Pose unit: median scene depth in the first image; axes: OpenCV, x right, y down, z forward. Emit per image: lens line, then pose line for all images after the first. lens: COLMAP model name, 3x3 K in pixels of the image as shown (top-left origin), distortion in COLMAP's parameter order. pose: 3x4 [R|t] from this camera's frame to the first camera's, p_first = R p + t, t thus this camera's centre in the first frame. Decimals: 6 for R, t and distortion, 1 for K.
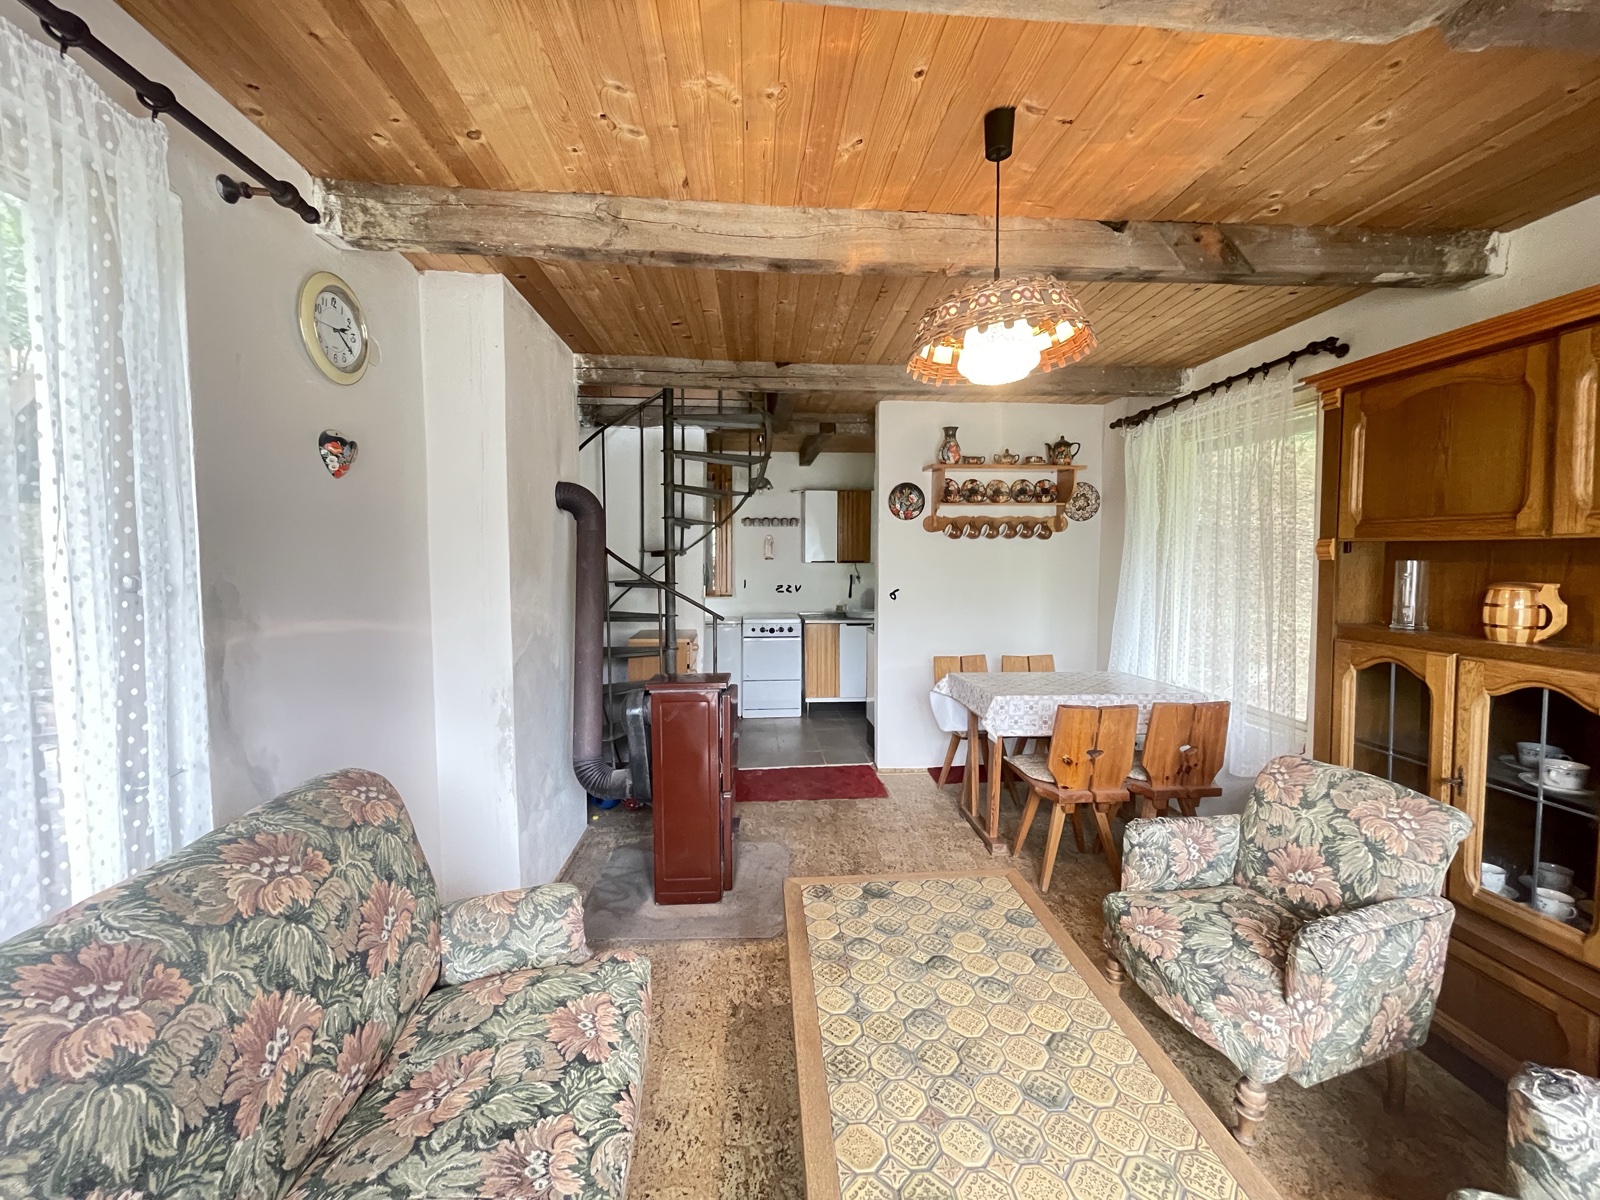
lens RADIAL K [[646.0, 0, 801.7], [0, 646.0, 593.6], [0, 0, 1]] dist [0.001400, -0.000020]
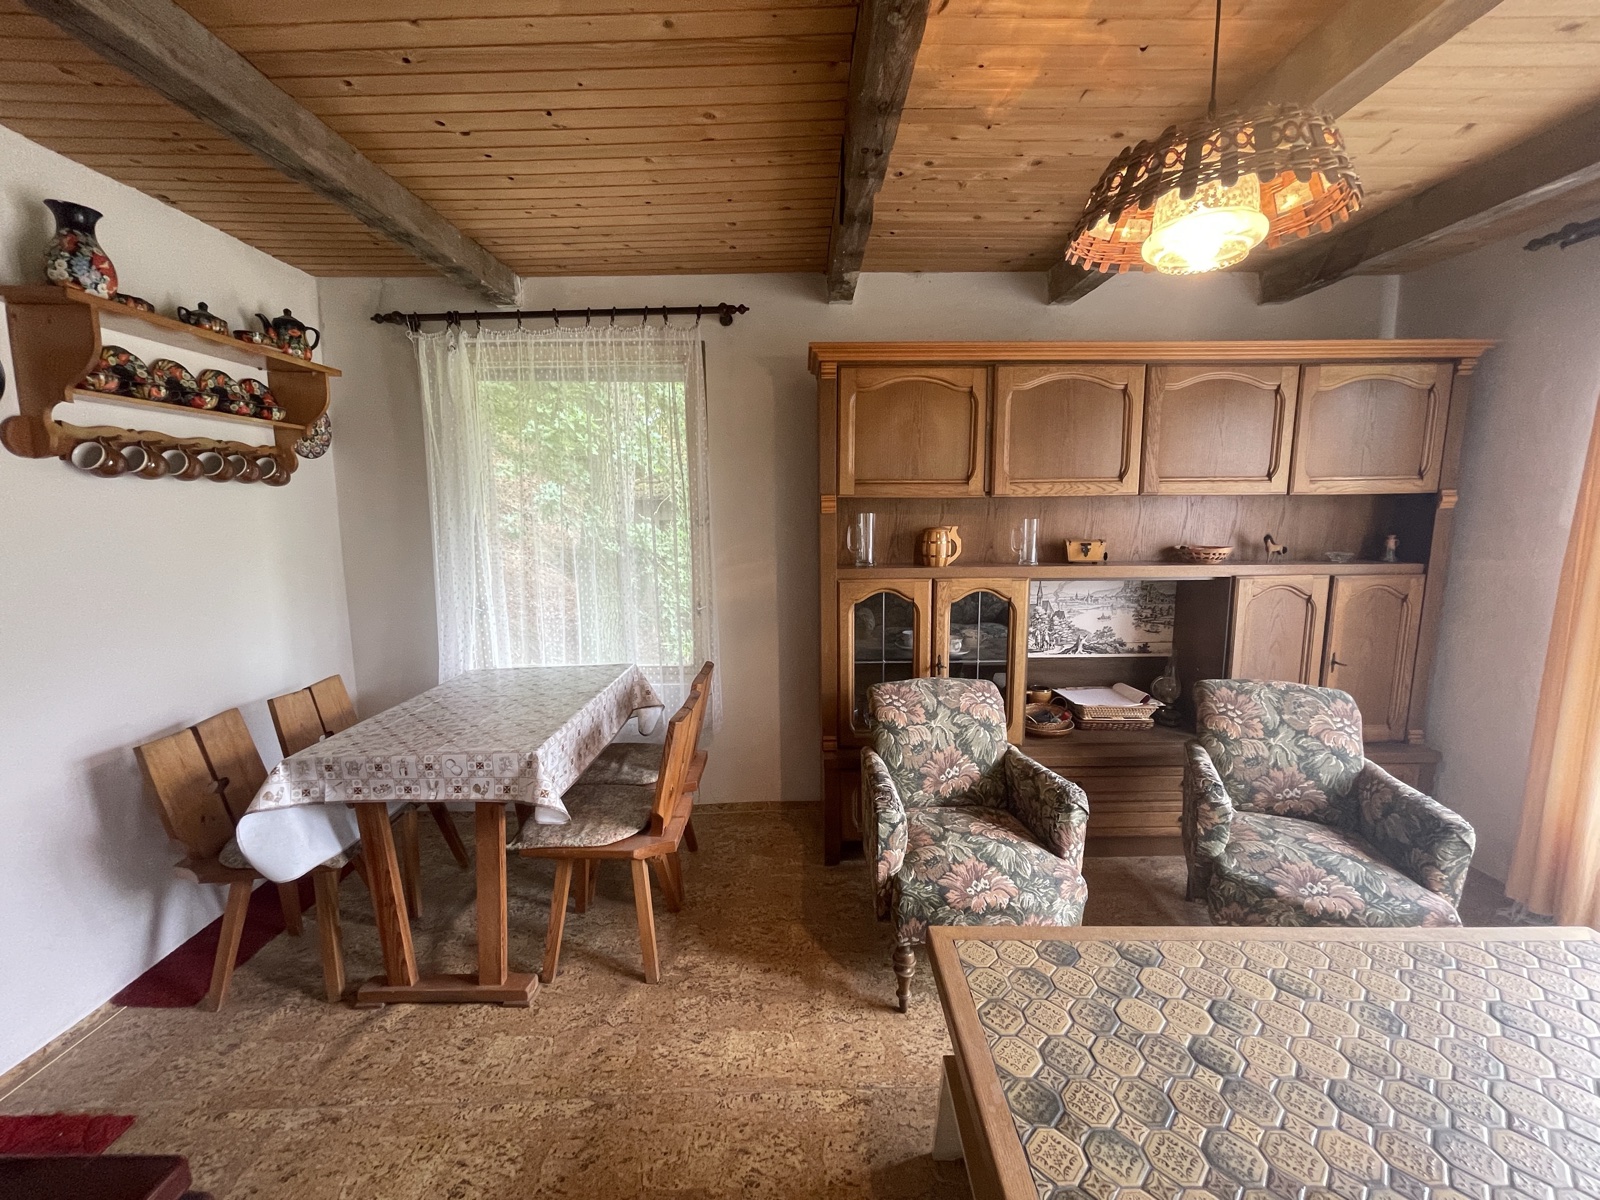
lens RADIAL K [[646.0, 0, 800.0], [0, 646.0, 595.7], [0, 0, 1]] dist [0.001400, -0.000020]
pose [[0.079837, -0.131141, 0.988144, -0.214952], [0.067146, 0.989764, 0.125931, -0.034415], [-0.994544, 0.056296, 0.087826, 0.608415]]
